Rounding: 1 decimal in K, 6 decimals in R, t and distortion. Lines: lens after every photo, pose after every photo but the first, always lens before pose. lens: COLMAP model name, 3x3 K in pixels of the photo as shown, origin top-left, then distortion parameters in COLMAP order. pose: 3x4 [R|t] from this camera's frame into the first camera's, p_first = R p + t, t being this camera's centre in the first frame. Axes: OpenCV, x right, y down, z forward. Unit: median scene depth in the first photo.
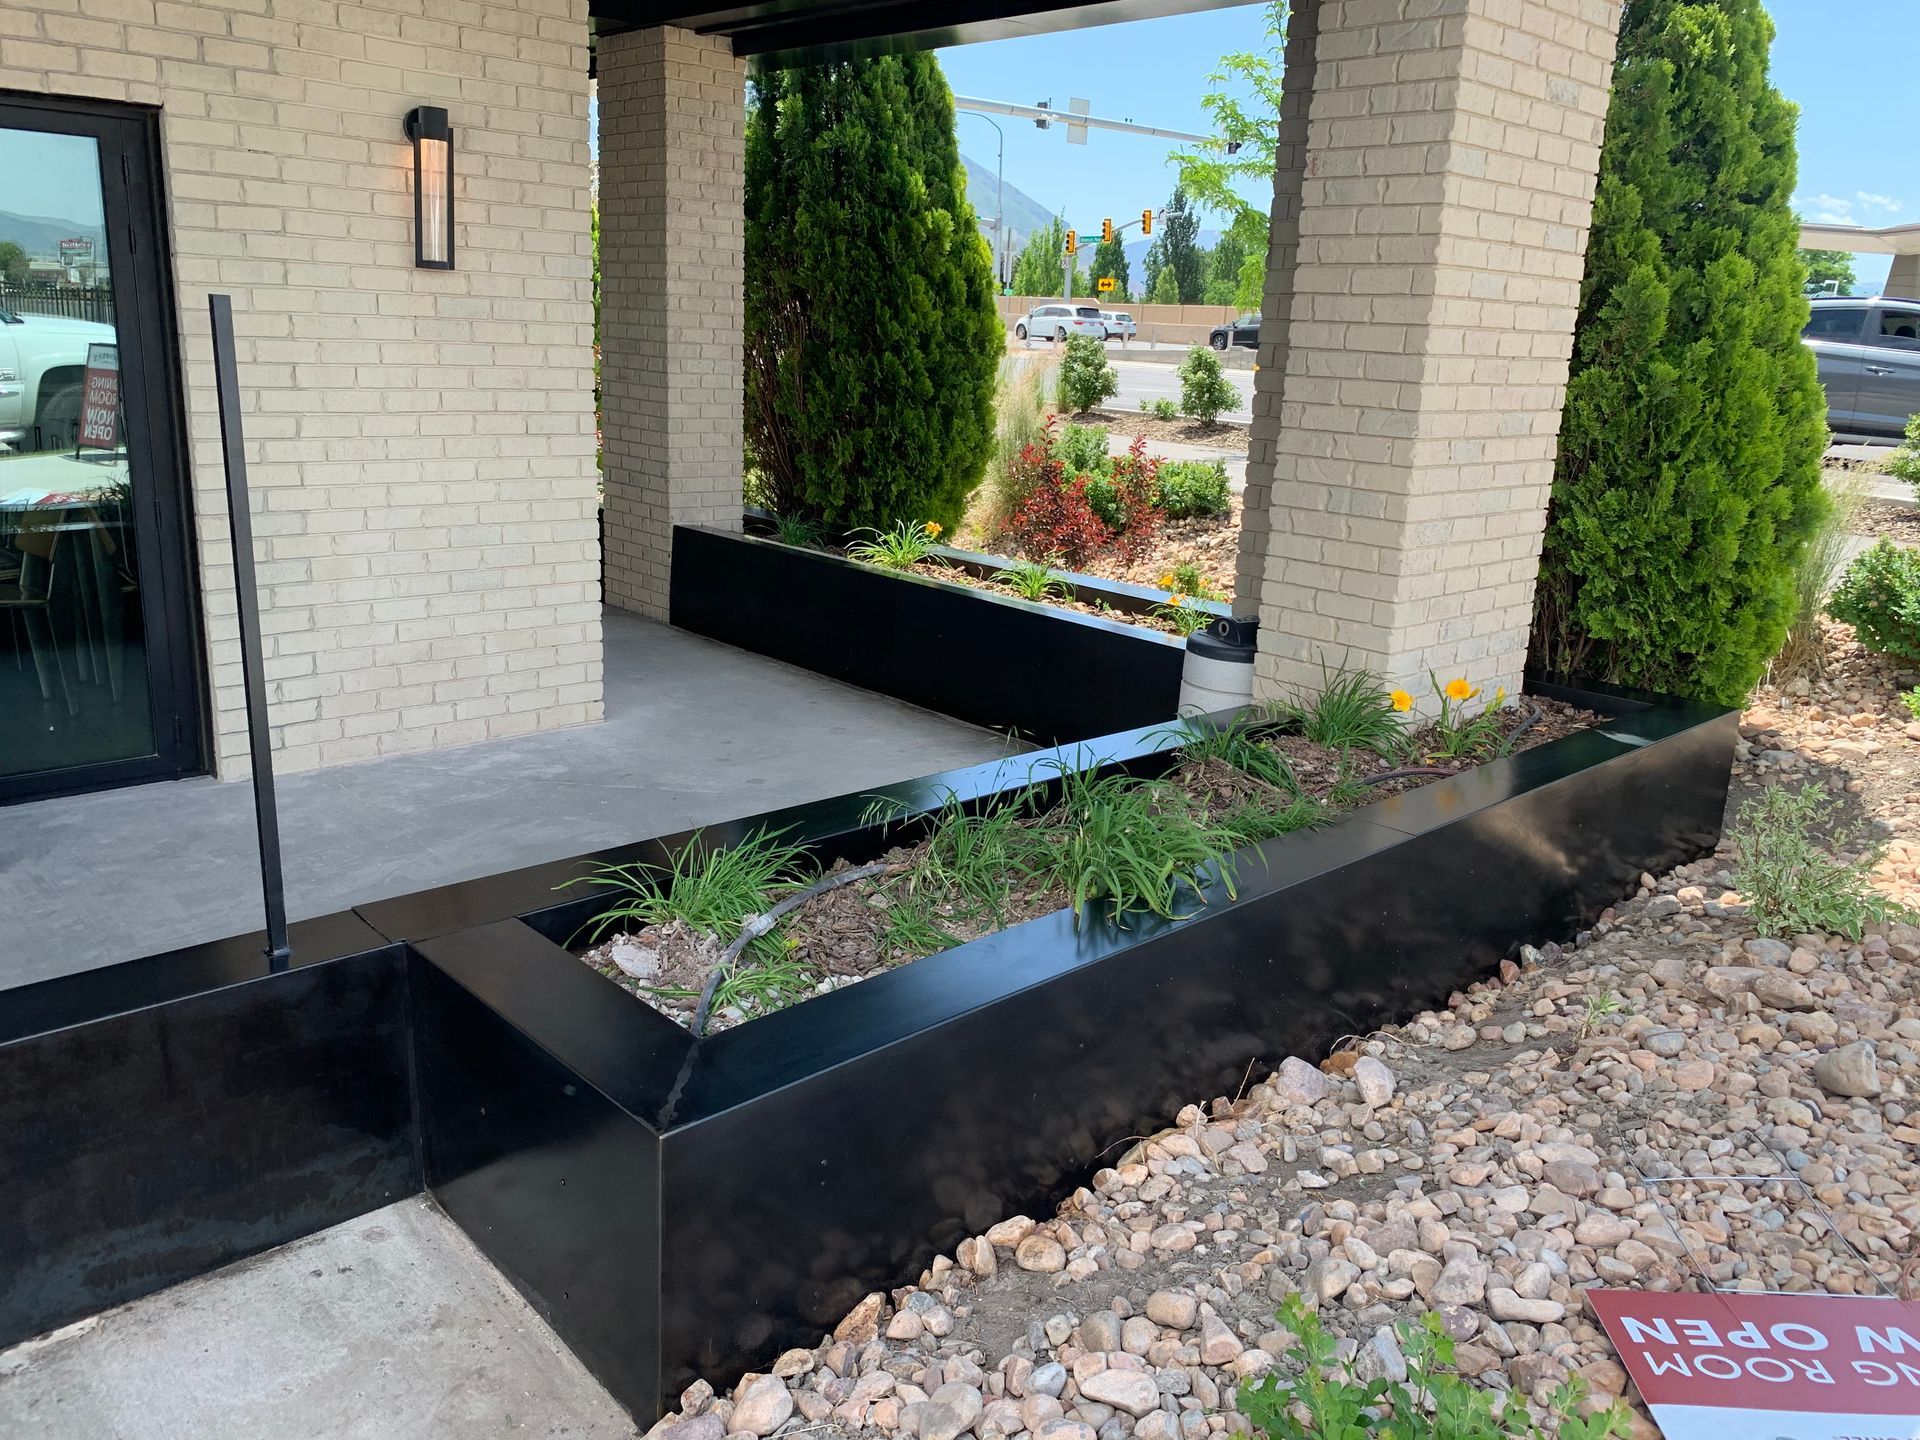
lens RADIAL K [[1477.4, 0, 960.0], [0, 1477.4, 720.0], [0, 0, 1]] dist [-0.006888, -0.003676]
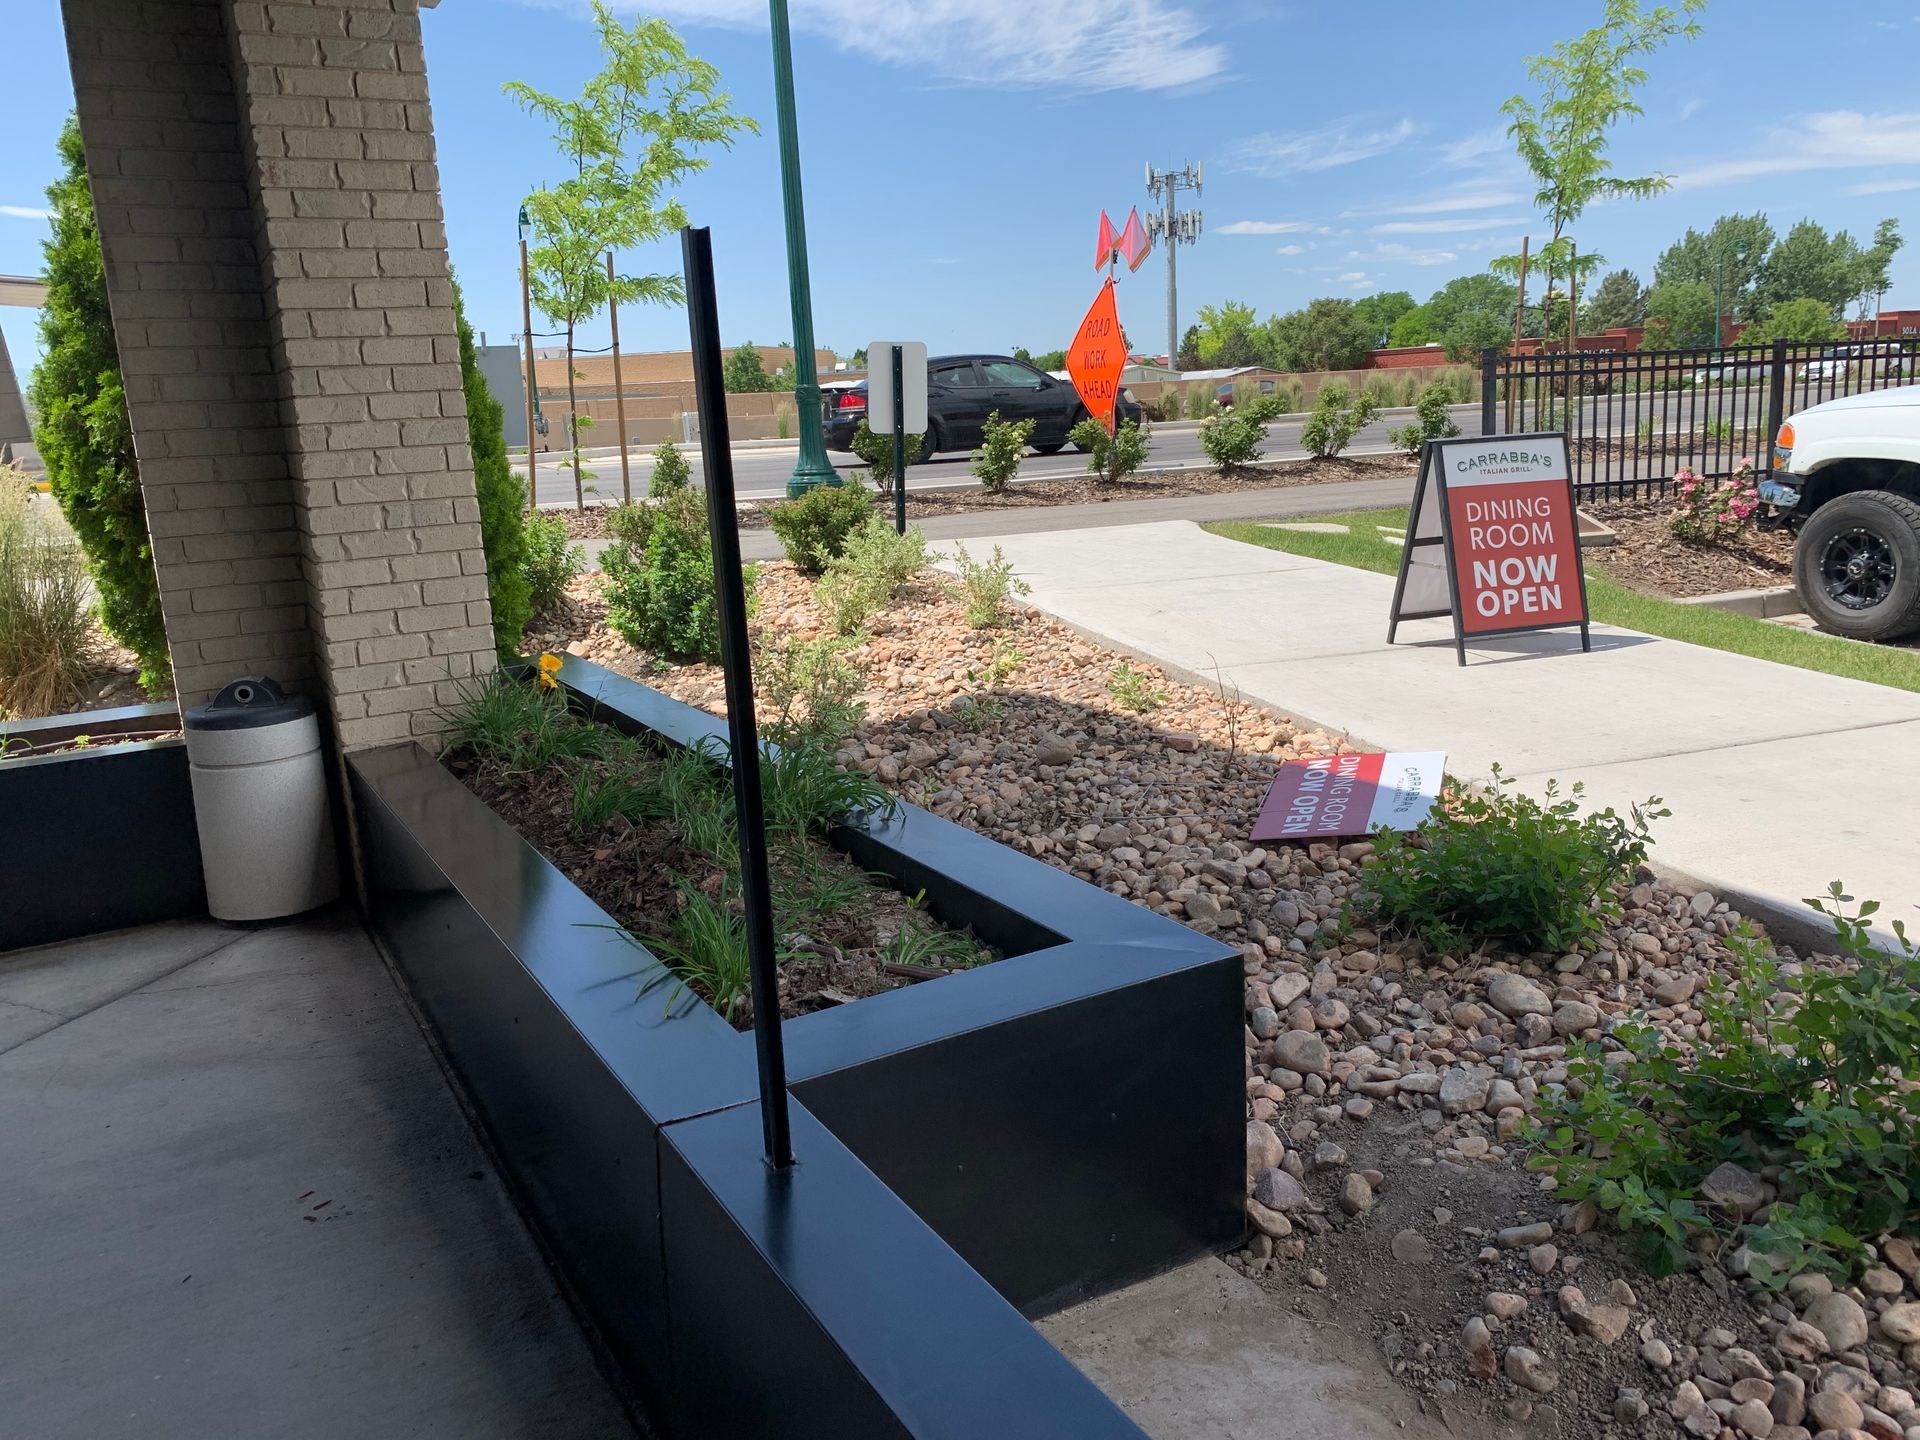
lens RADIAL K [[1475.0, 0, 960.0], [0, 1475.0, 720.0], [0, 0, 1]] dist [0.013633, 0.002712]
pose [[0.232776, -0.257474, 0.937829, -0.731459], [0.319550, 0.931026, 0.176291, -0.088260], [-0.918533, 0.258646, 0.298996, 0.460334]]
